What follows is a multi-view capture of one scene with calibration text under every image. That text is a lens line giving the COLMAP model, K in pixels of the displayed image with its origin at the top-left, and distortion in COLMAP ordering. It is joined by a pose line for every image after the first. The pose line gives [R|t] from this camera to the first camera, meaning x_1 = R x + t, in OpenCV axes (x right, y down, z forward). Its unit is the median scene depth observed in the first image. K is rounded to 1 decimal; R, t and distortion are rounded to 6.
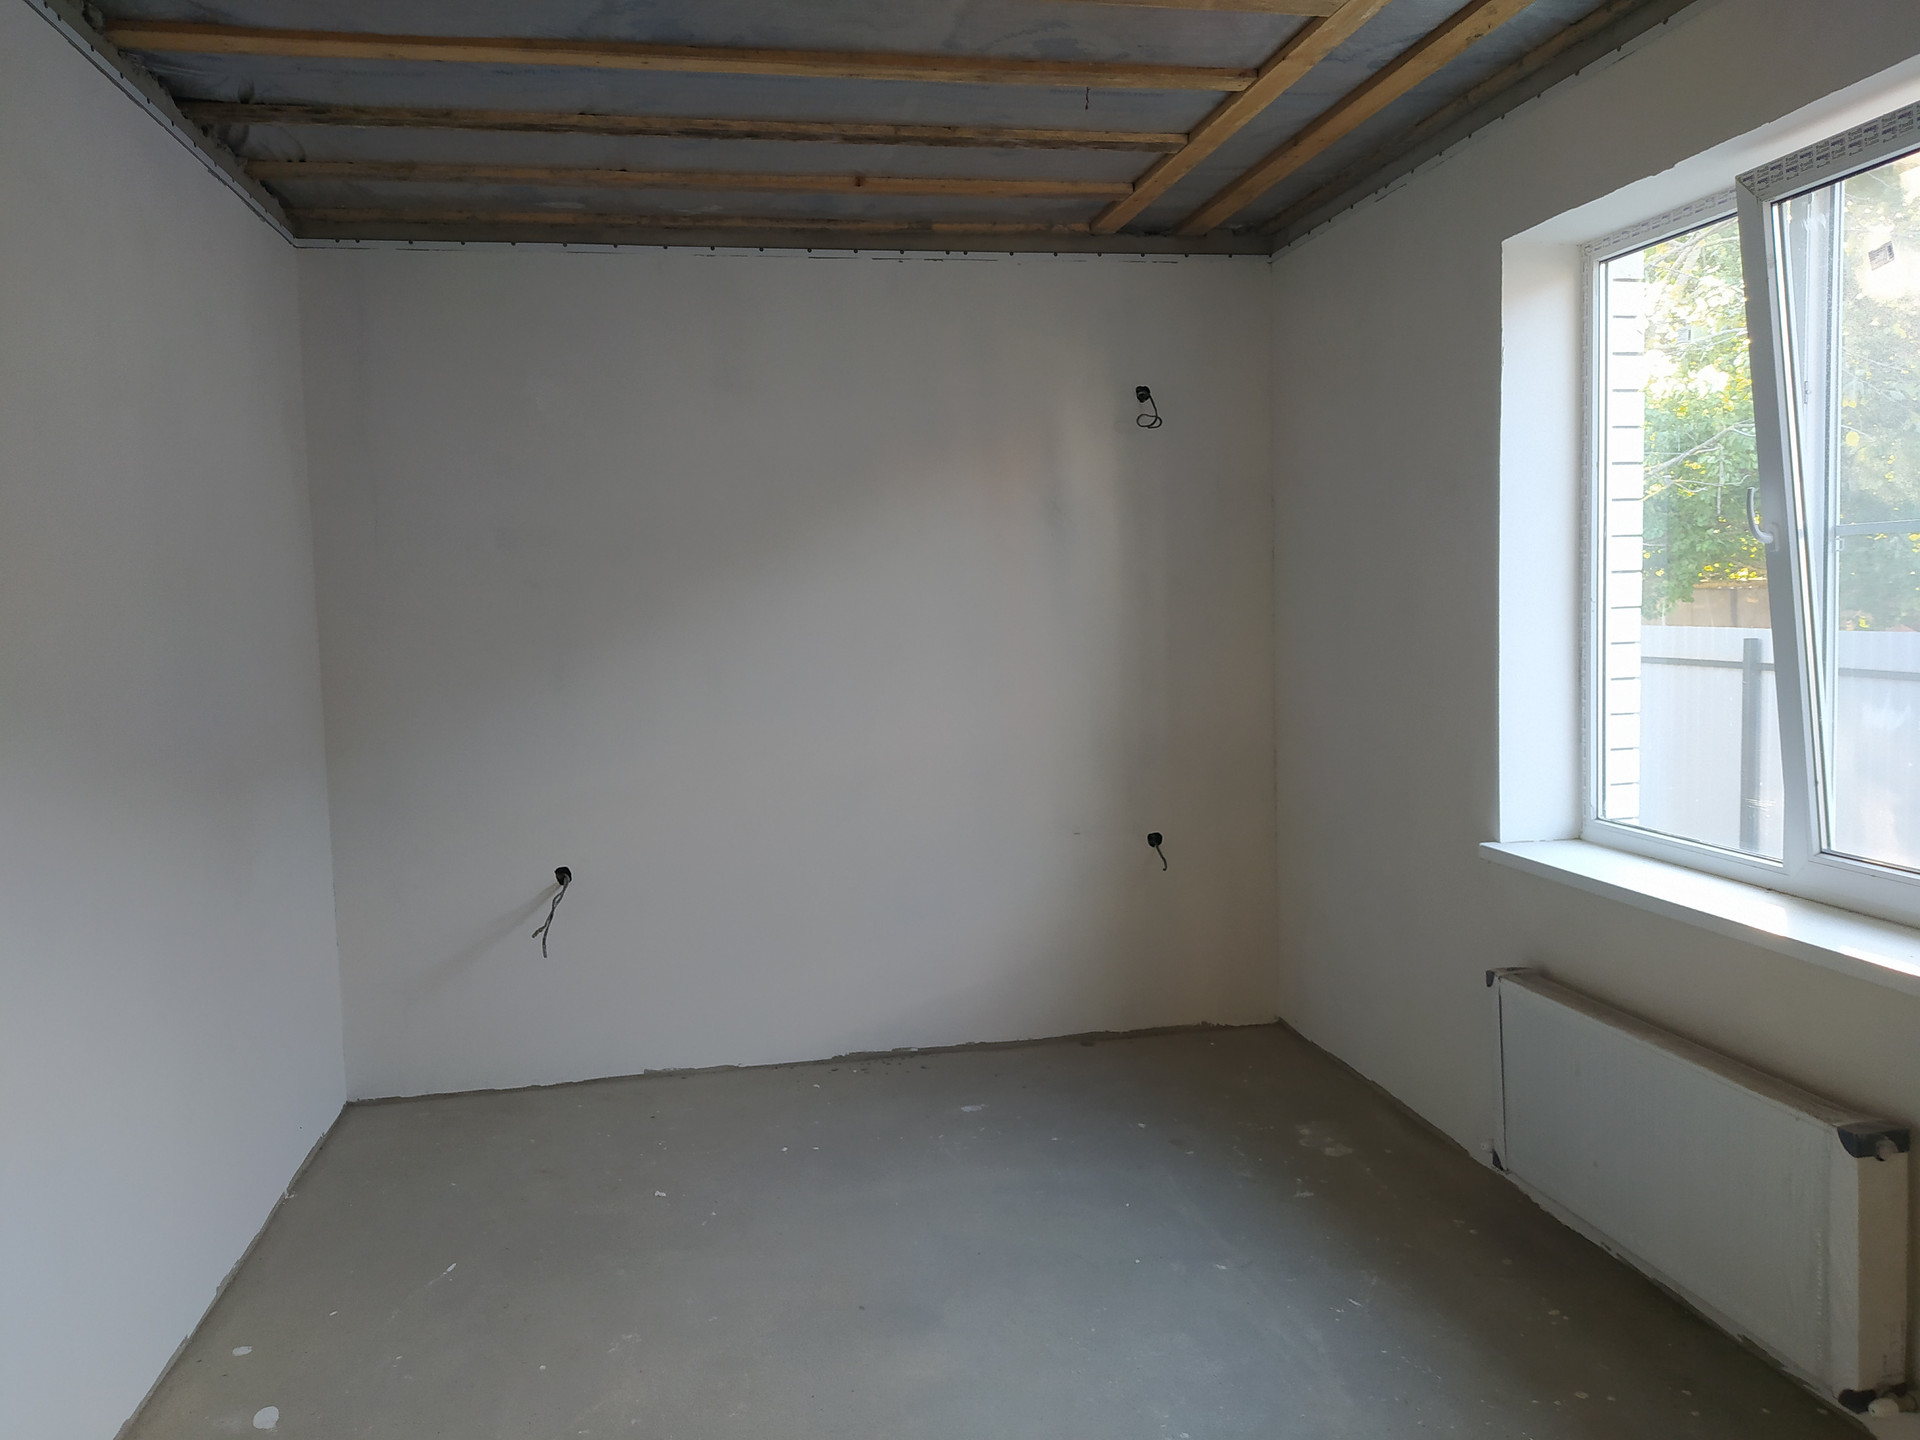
lens RADIAL K [[1438.9, 0, 958.2], [0, 1438.9, 690.5], [0, 0, 1]] dist [0.089626, -0.135971]
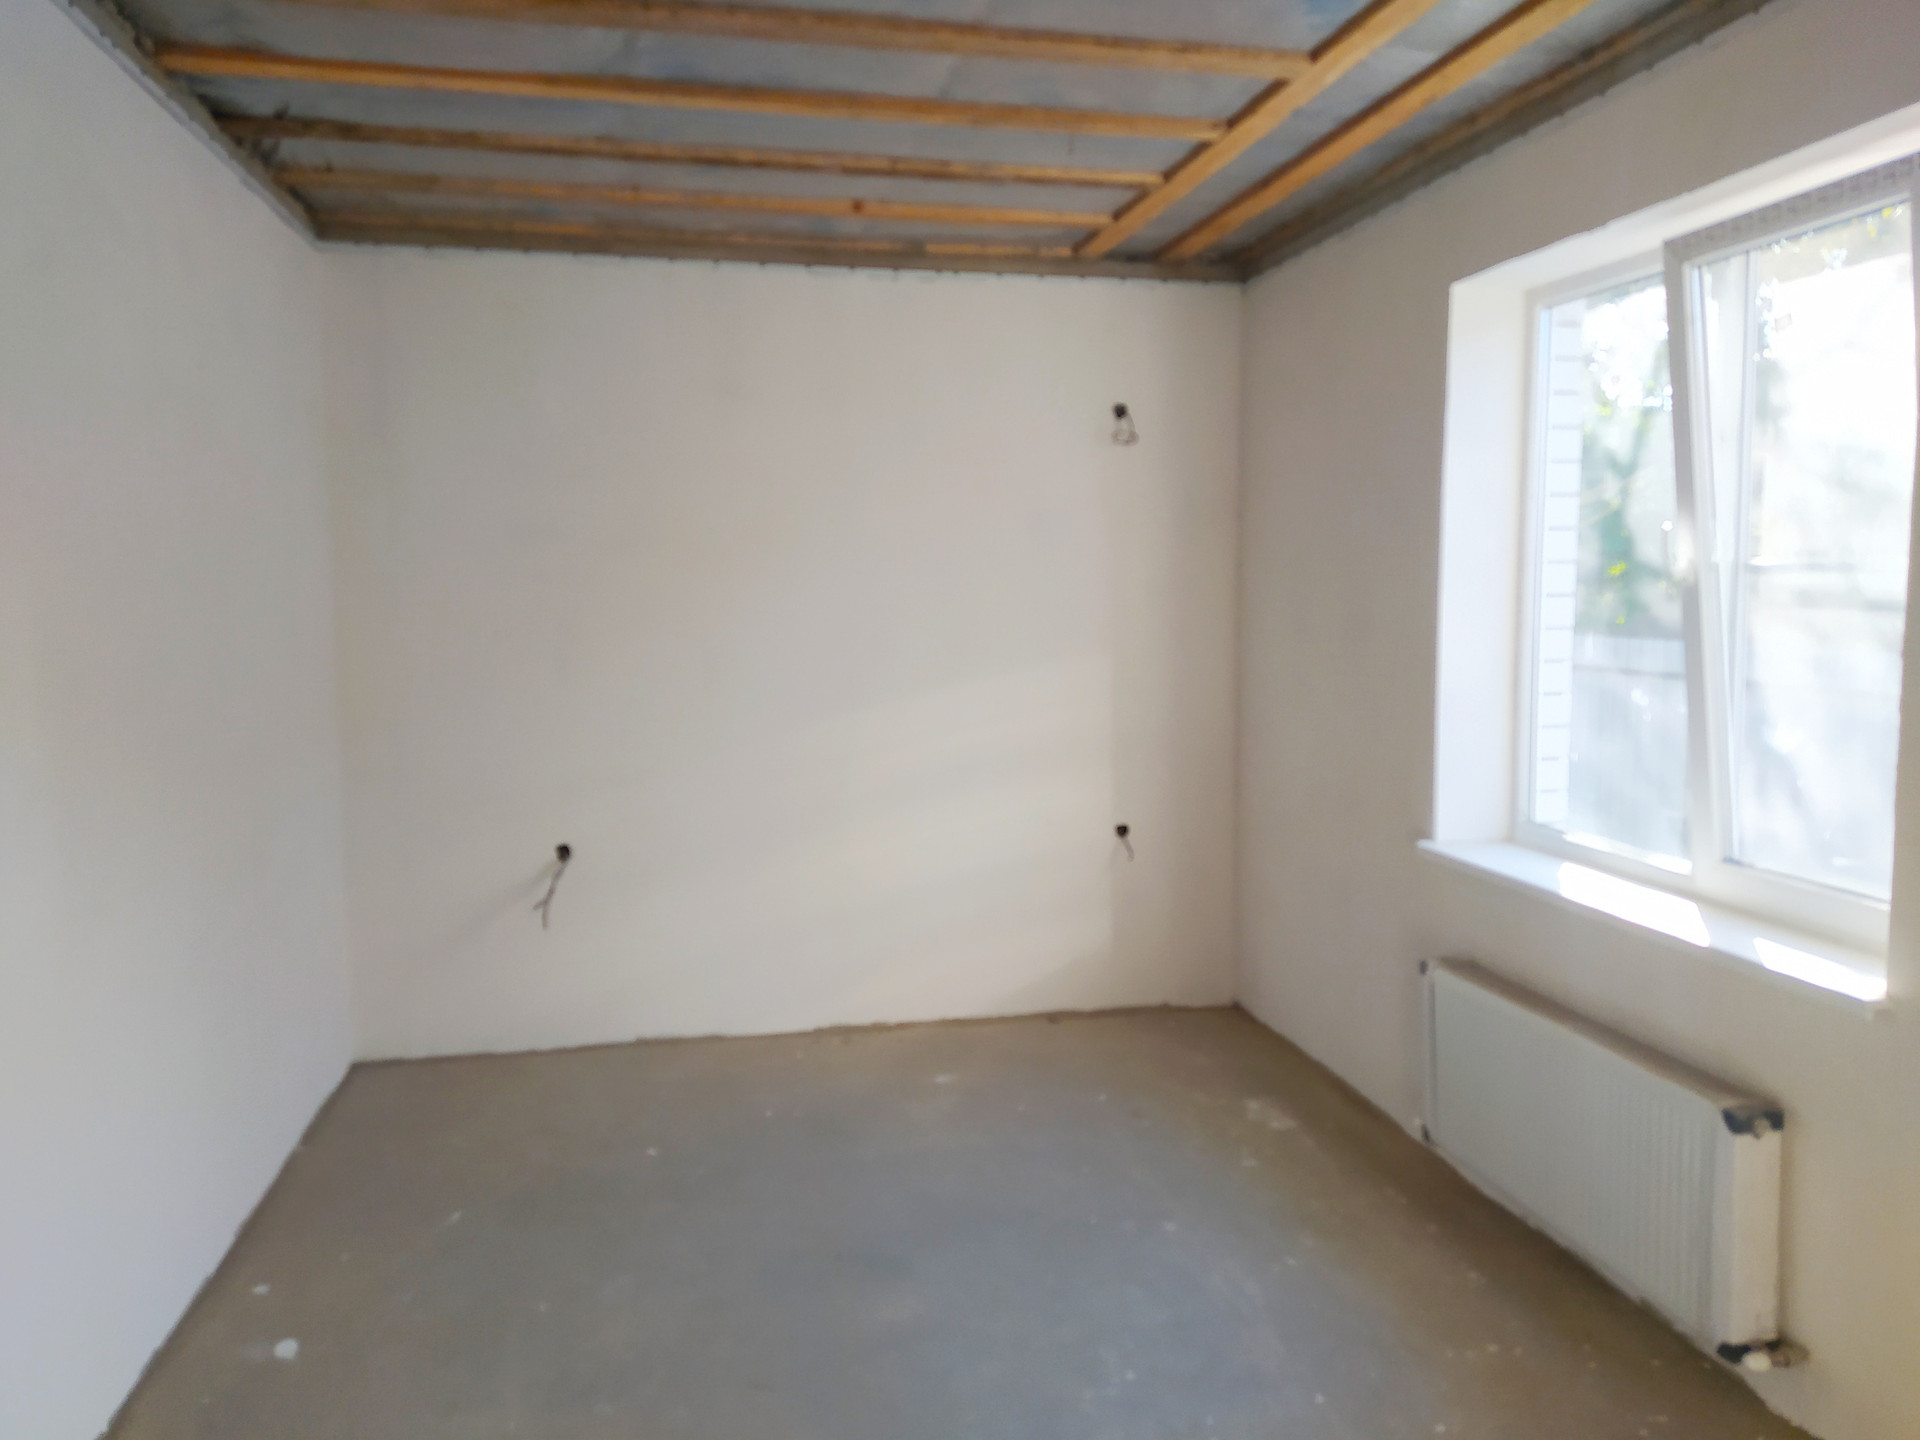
lens RADIAL K [[1434.7, 0, 955.4], [0, 1434.7, 693.3], [0, 0, 1]] dist [0.110157, -0.166025]
pose [[0.999679, 0.022832, 0.011025, -0.000022], [-0.022967, 0.999661, 0.012283, -0.010889], [-0.010741, -0.012533, 0.999864, -0.071854]]
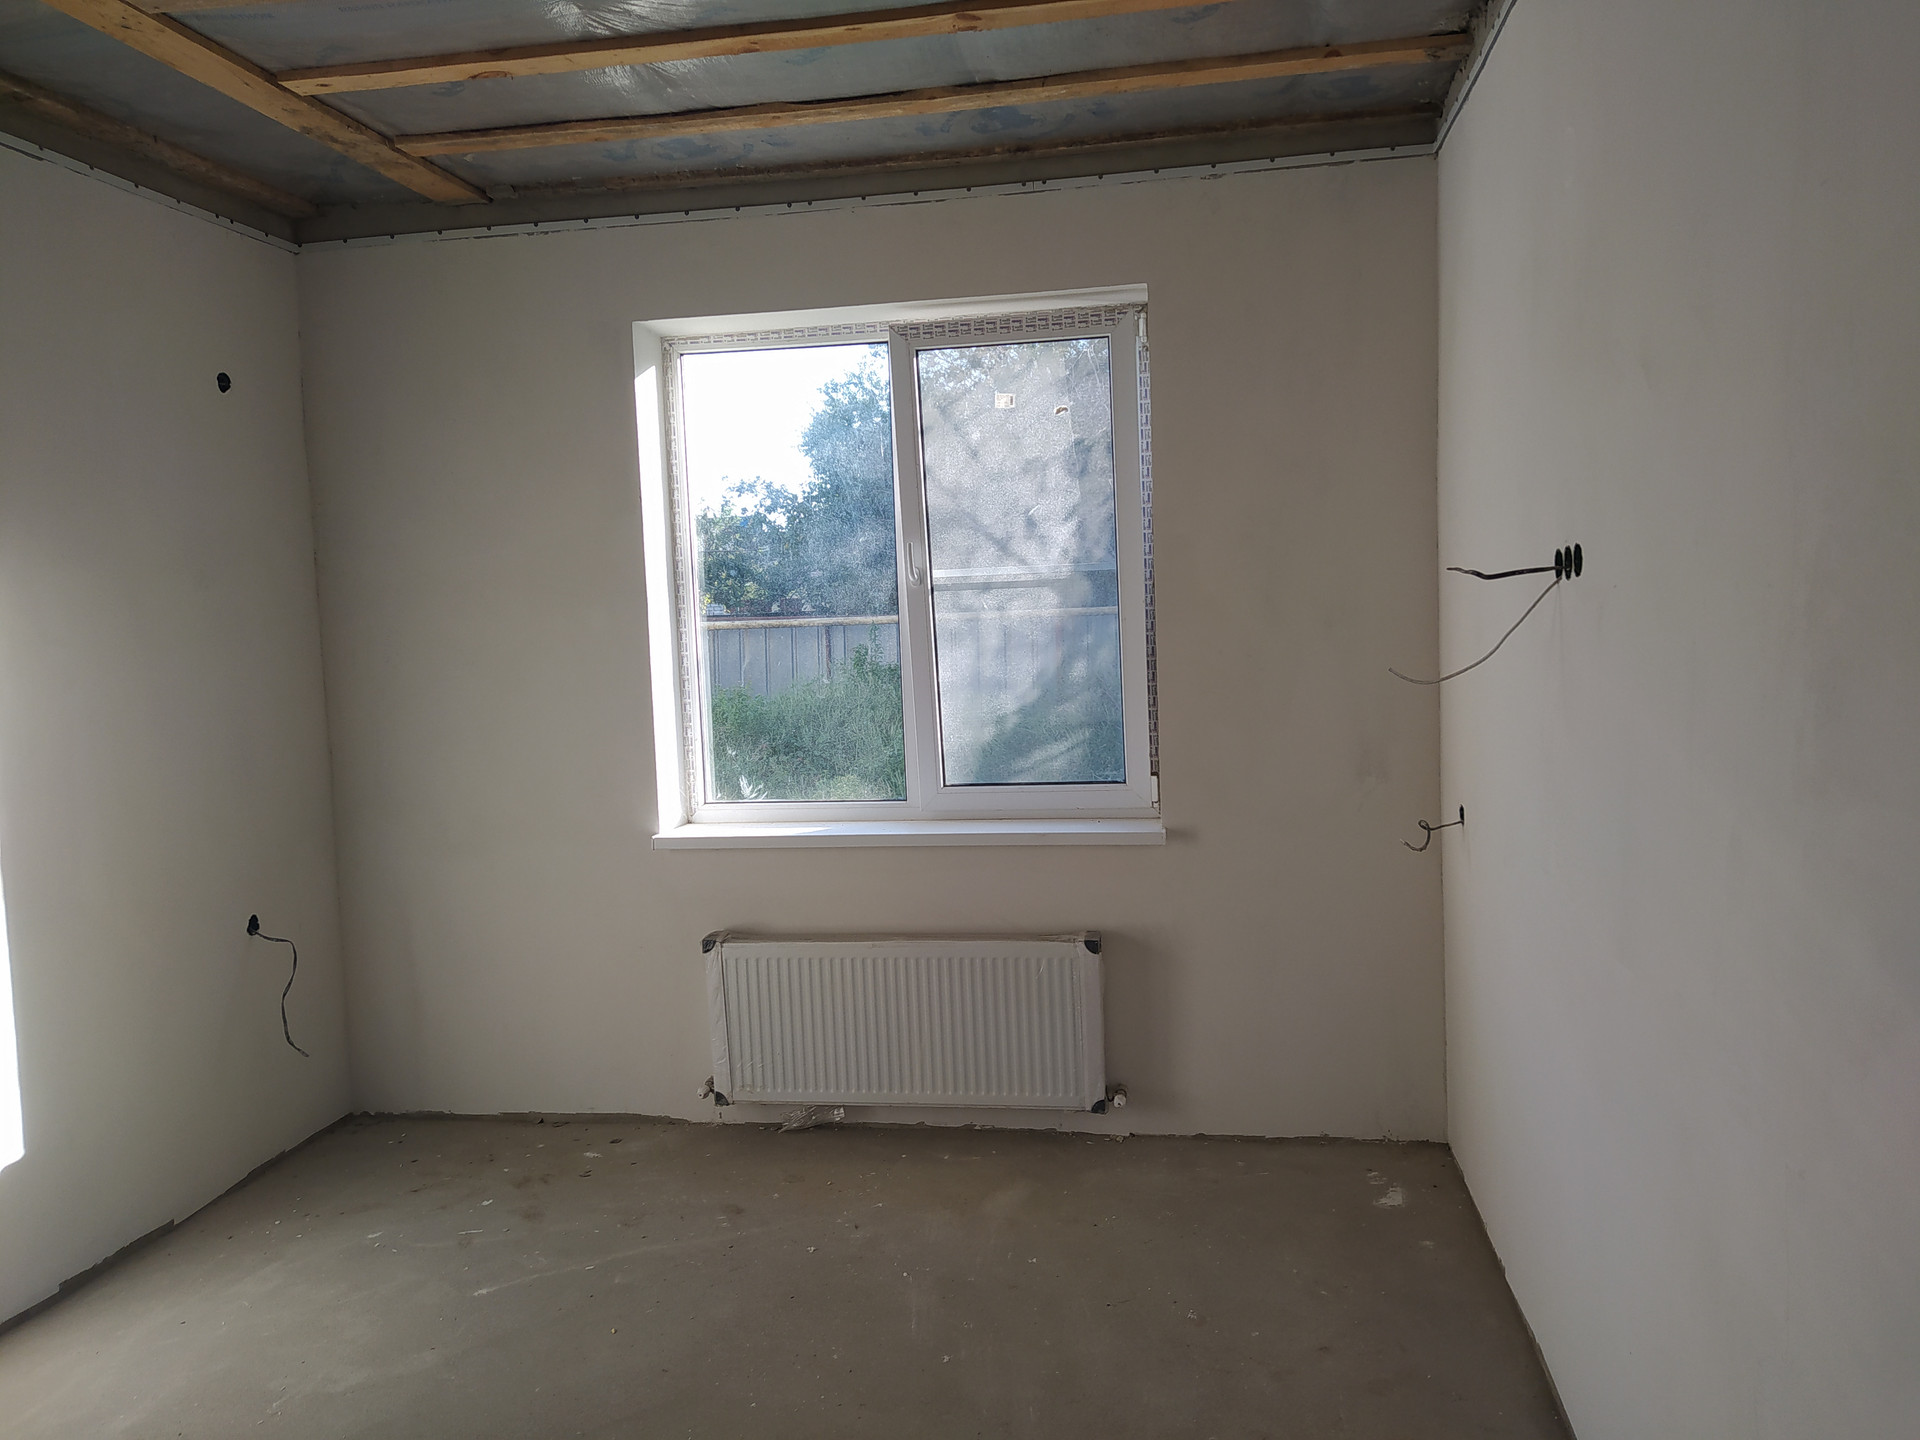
lens RADIAL K [[1434.7, 0, 955.4], [0, 1434.7, 693.3], [0, 0, 1]] dist [0.110157, -0.166025]
pose [[0.346466, -0.046533, 0.936908, -0.608354], [0.086400, 0.996106, 0.017522, -0.006843], [-0.934075, 0.074878, 0.349137, 0.376739]]
